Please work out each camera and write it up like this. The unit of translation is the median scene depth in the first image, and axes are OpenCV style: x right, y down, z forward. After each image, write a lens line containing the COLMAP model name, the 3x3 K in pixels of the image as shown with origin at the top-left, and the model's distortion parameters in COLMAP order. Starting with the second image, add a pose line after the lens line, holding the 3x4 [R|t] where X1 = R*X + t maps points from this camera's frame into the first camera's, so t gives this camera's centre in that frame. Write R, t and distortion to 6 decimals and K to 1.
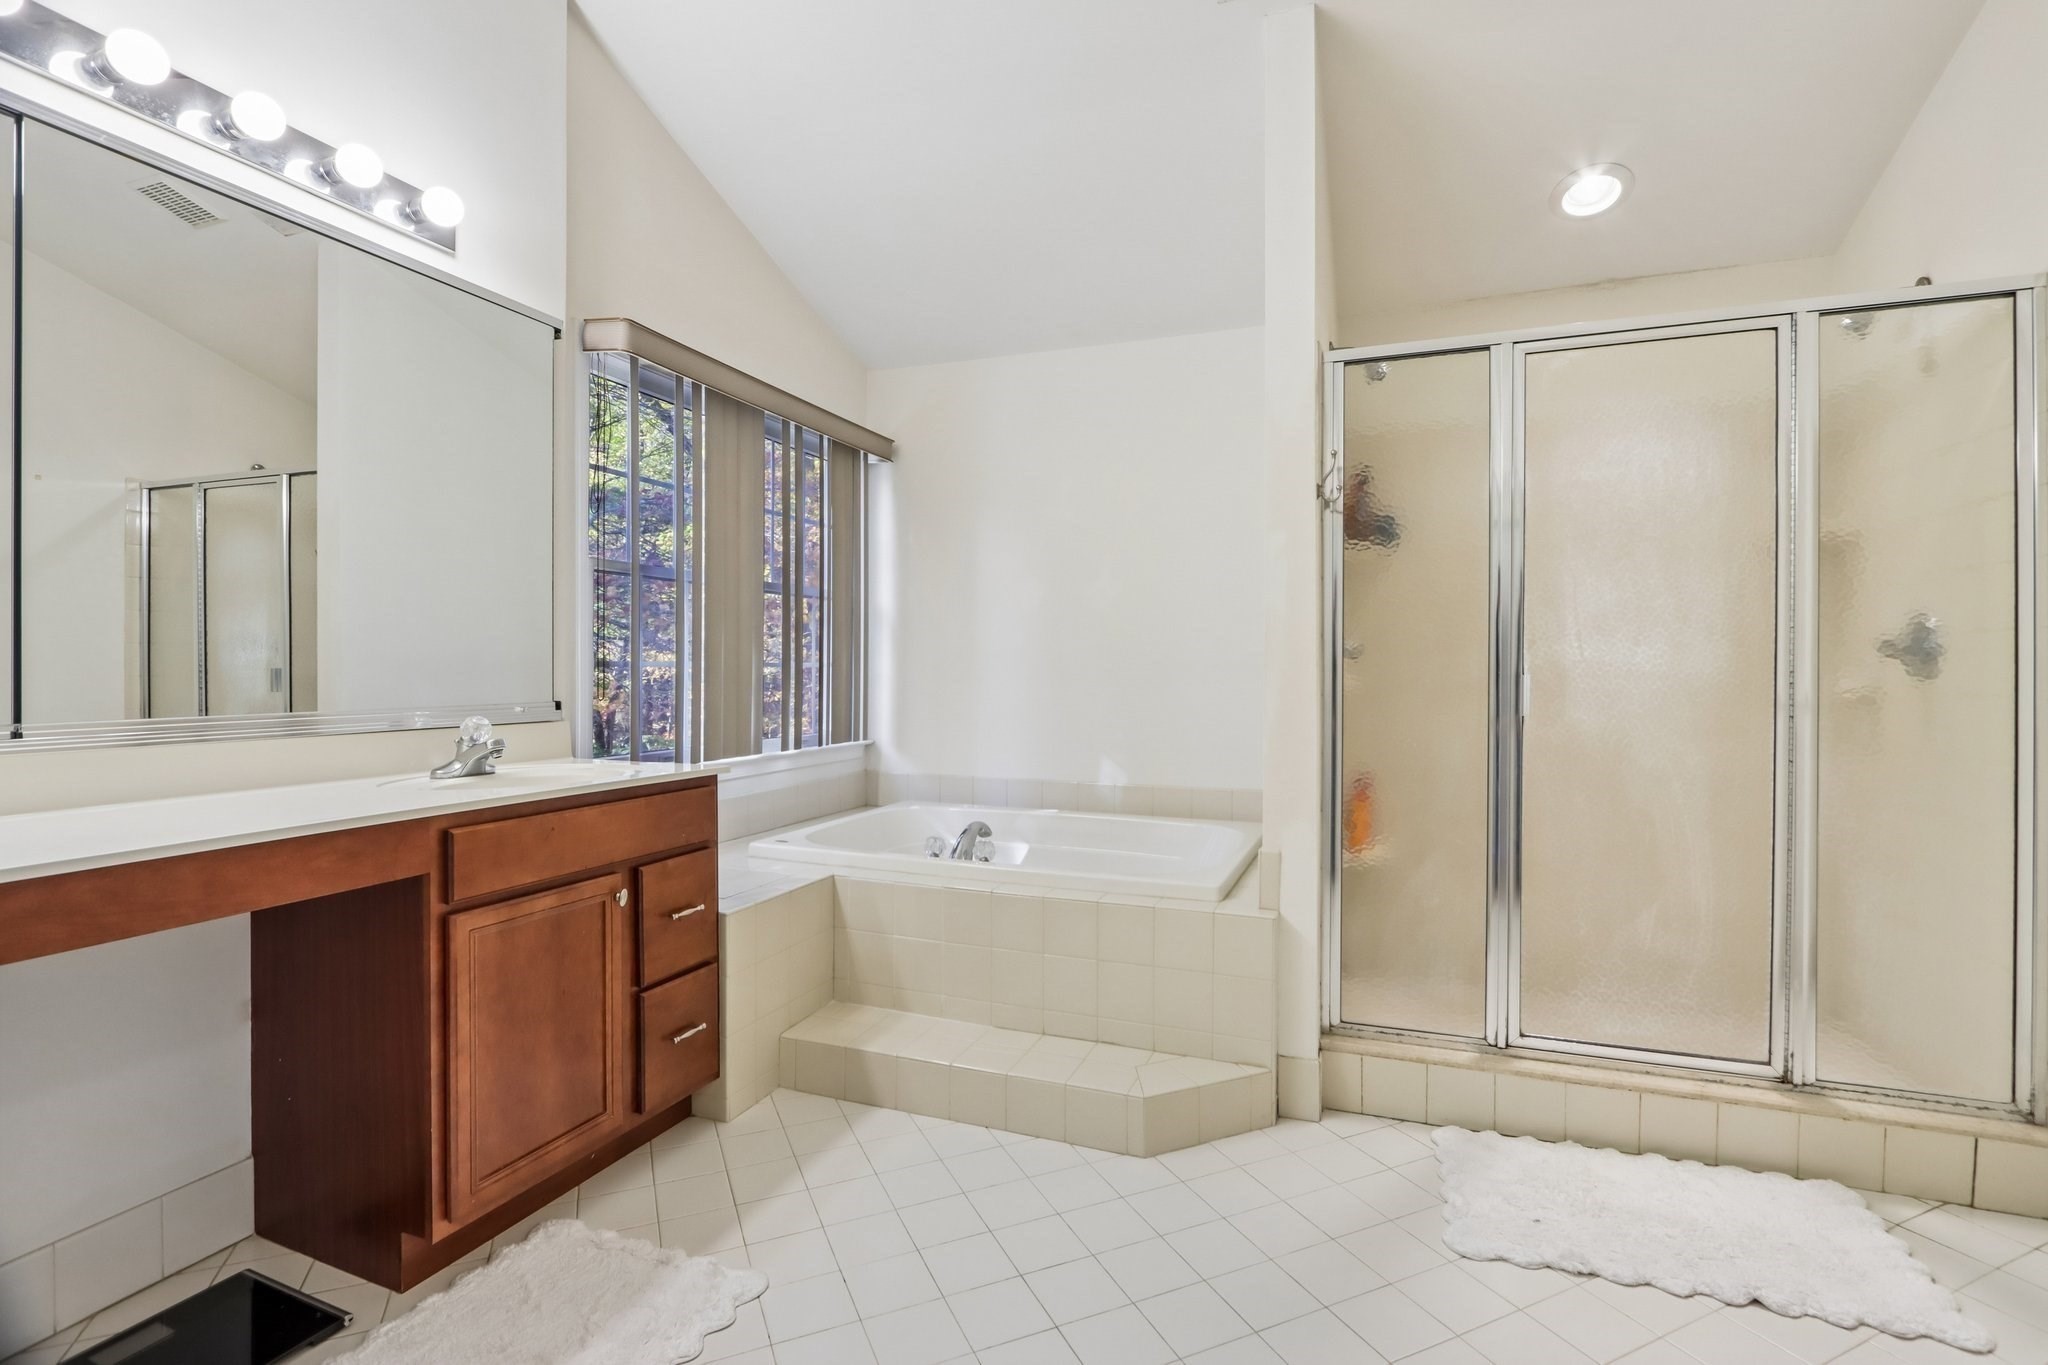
lens RADIAL K [[956.2, 0, 1027.0], [0, 956.2, 670.5], [0, 0, 1]] dist [0.002349, 0.000081]
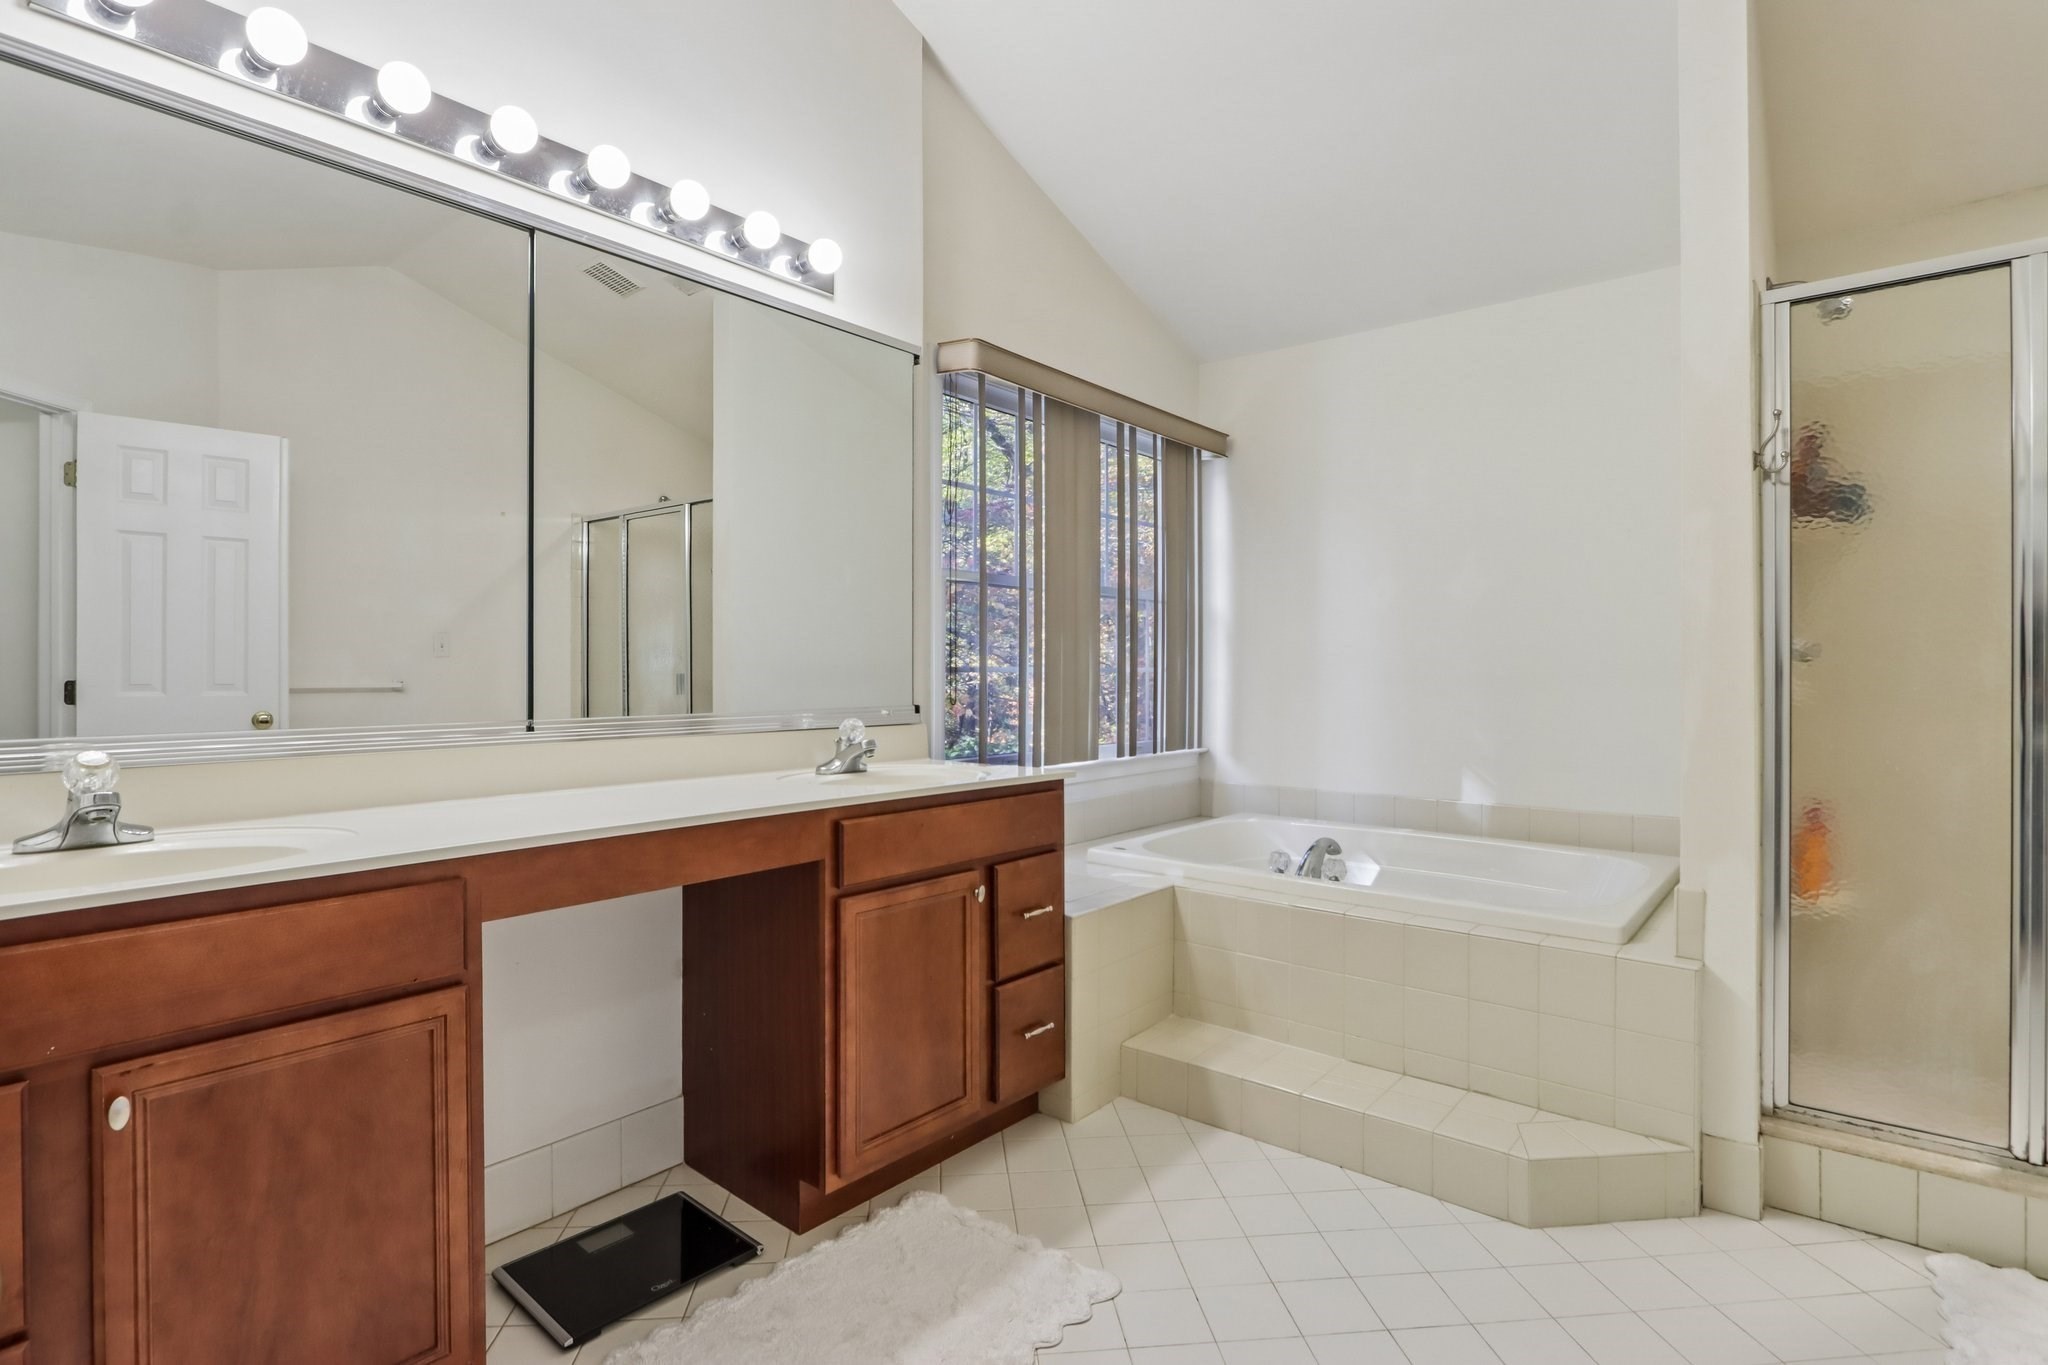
lens RADIAL K [[1008.0, 0, 1036.5], [0, 1008.0, 669.3], [0, 0, 1]] dist [-0.000965, 0.001269]
pose [[0.951368, -0.002388, -0.308048, -0.019984], [0.000602, 0.999982, -0.005893, -0.000886], [0.308056, 0.005421, 0.951353, -0.025387]]
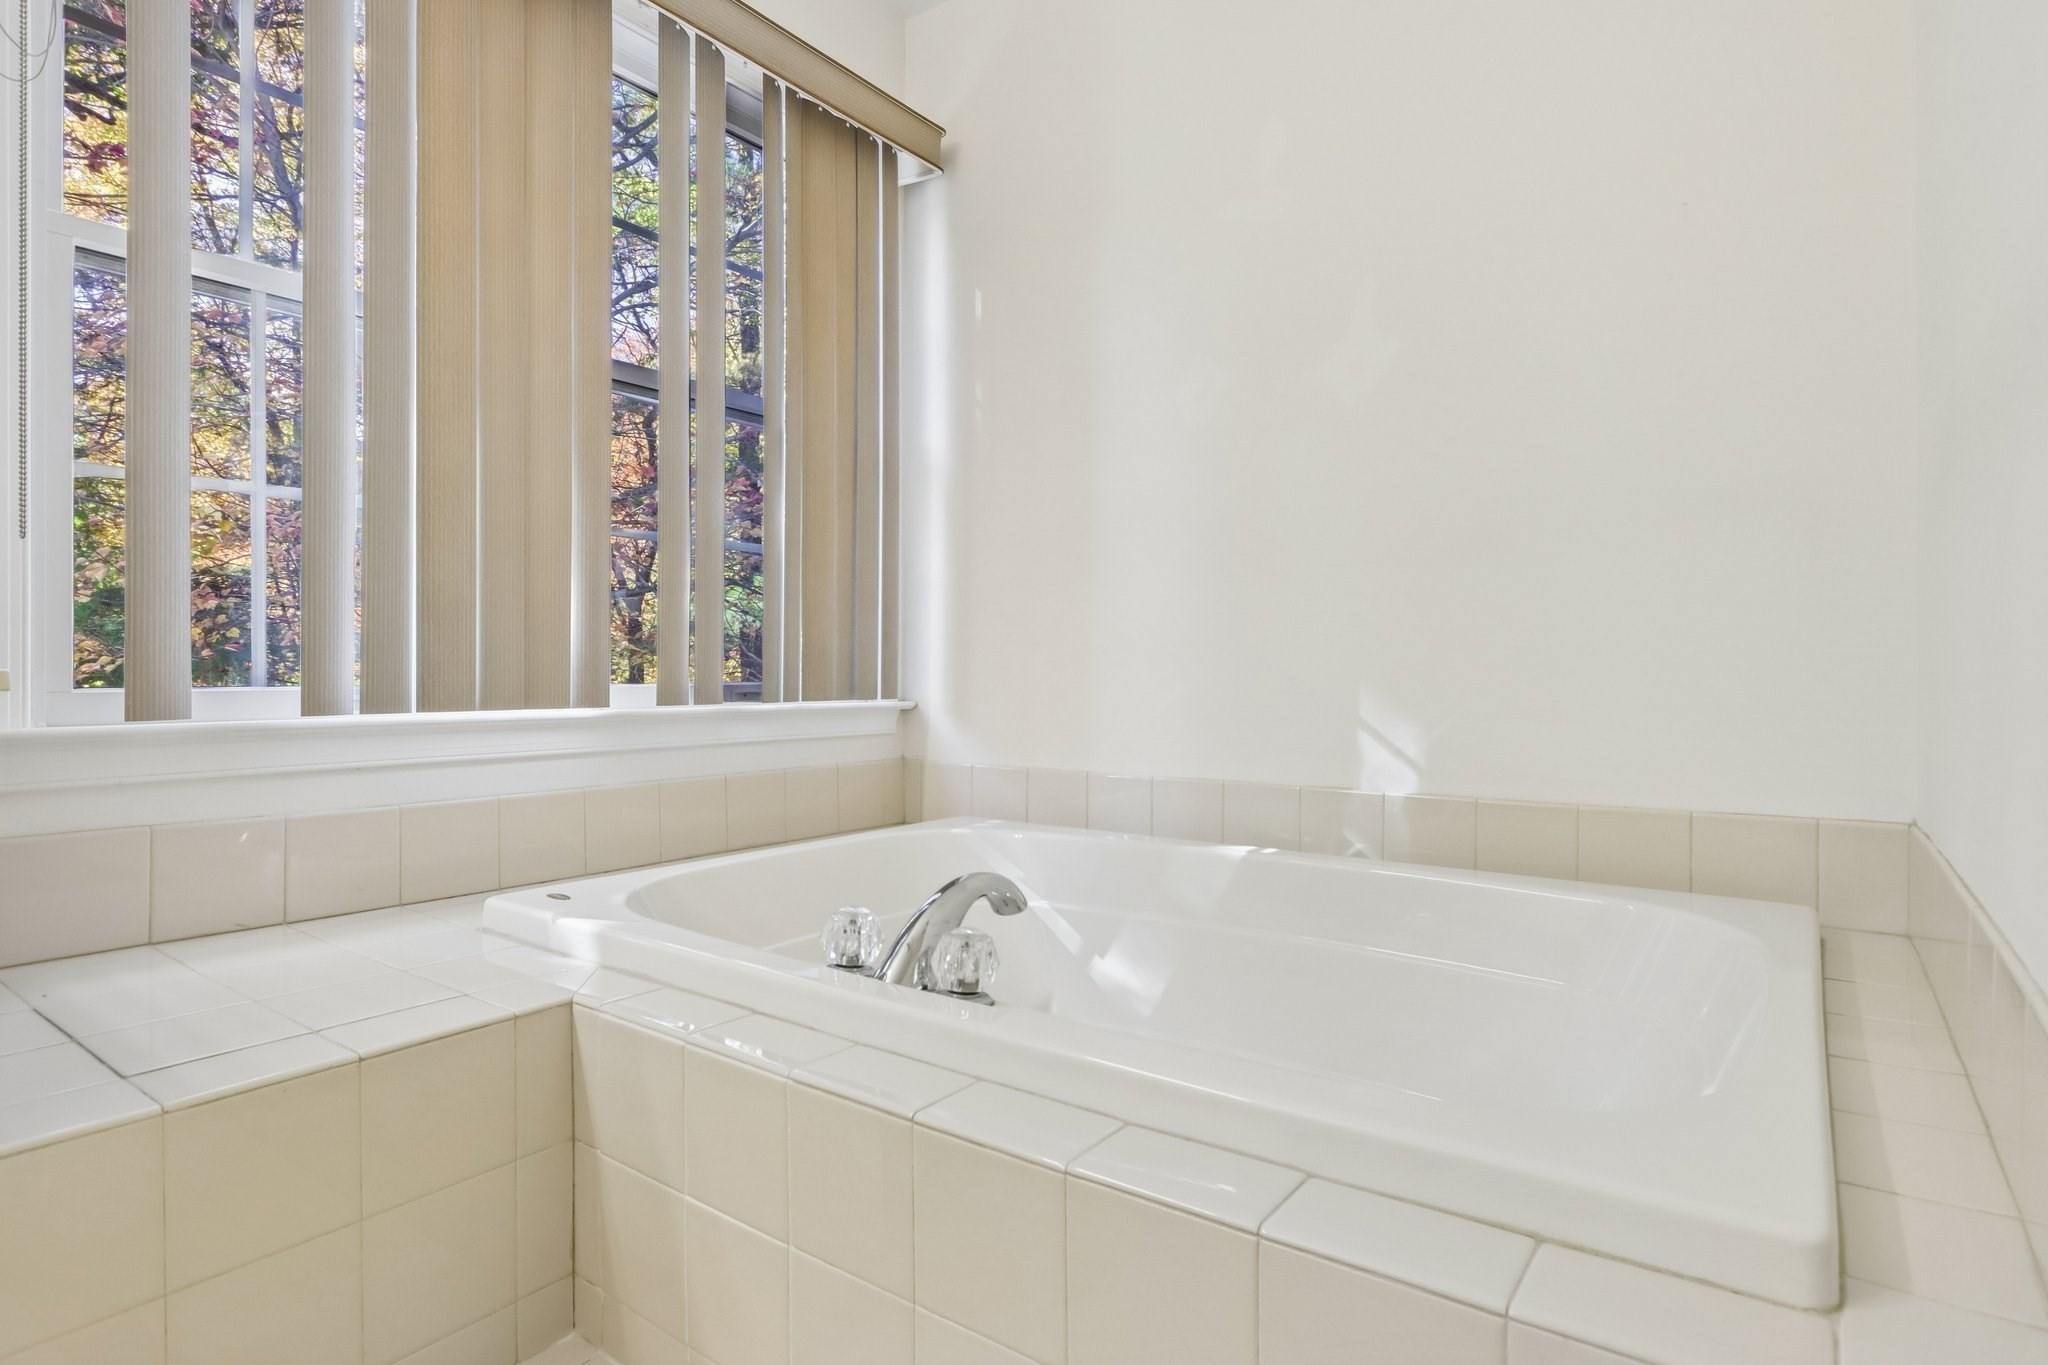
lens RADIAL K [[1072.8, 0, 1013.8], [0, 1072.8, 682.2], [0, 0, 1]] dist [-0.002764, -0.000161]
pose [[0.965675, 0.002175, -0.259745, 0.082296], [0.000508, 0.999947, 0.010258, 0.092092], [0.259754, -0.010038, 0.965623, 0.709205]]
